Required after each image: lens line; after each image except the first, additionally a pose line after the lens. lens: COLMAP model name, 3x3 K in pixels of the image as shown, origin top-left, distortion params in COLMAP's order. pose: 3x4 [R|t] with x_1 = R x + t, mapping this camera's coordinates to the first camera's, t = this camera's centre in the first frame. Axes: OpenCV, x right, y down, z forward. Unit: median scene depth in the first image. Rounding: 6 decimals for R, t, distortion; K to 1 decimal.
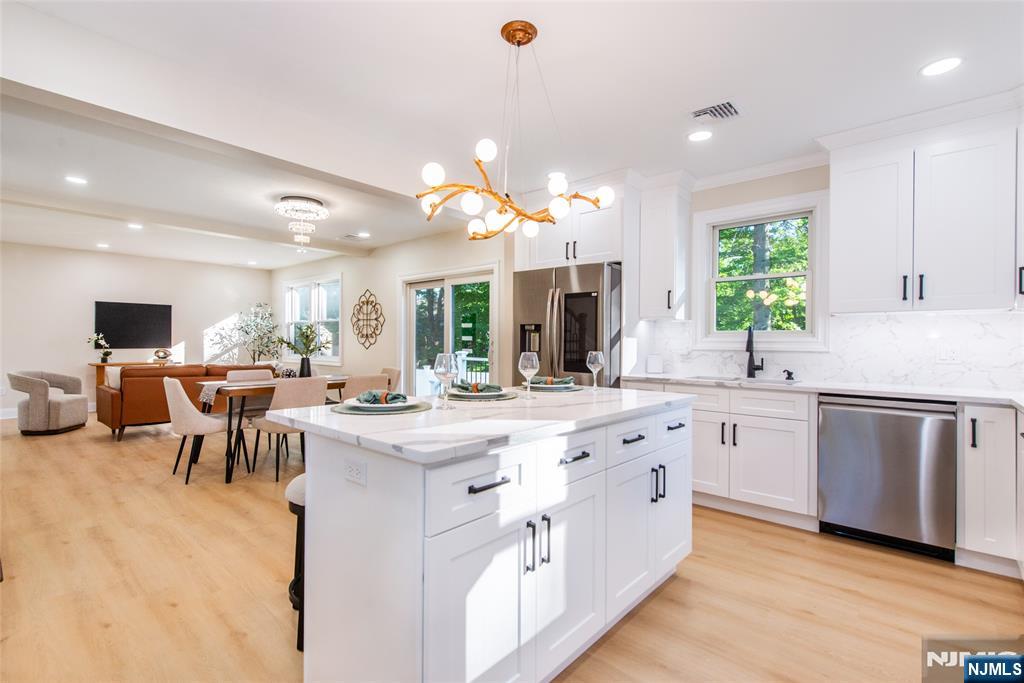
lens RADIAL K [[474.9, 0, 507.6], [0, 474.9, 342.4], [0, 0, 1]] dist [0.012819, -0.003974]
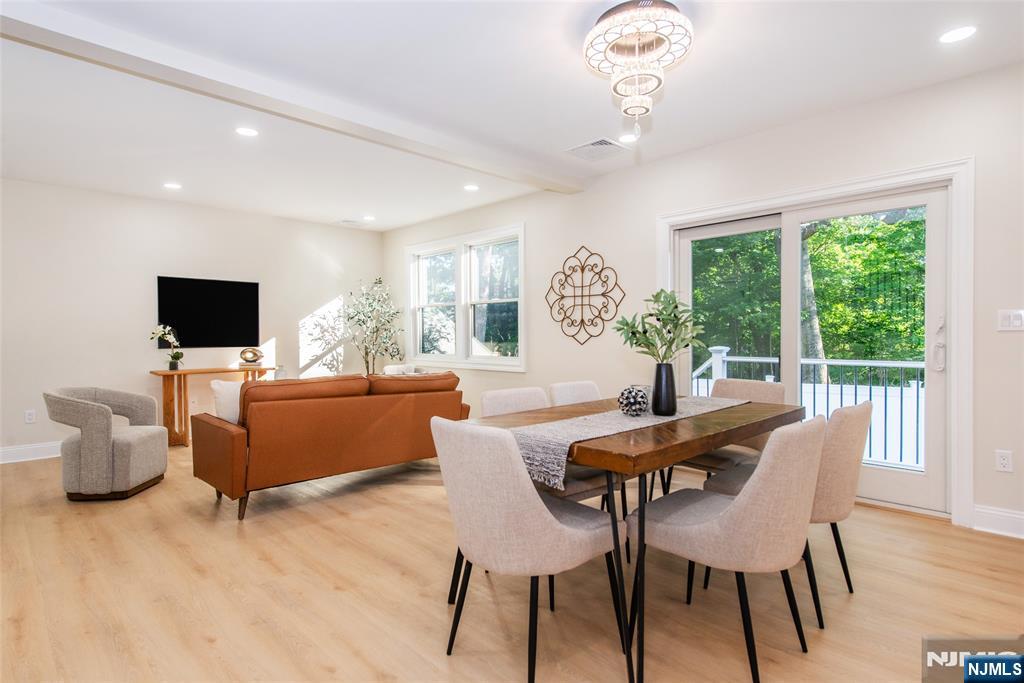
lens RADIAL K [[533.7, 0, 506.8], [0, 533.7, 346.9], [0, 0, 1]] dist [0.006139, -0.000135]
pose [[0.997191, -0.011159, -0.074062, -0.340924], [0.012456, 0.999777, 0.017072, 0.004279], [0.073855, -0.017947, 0.997108, 0.310411]]
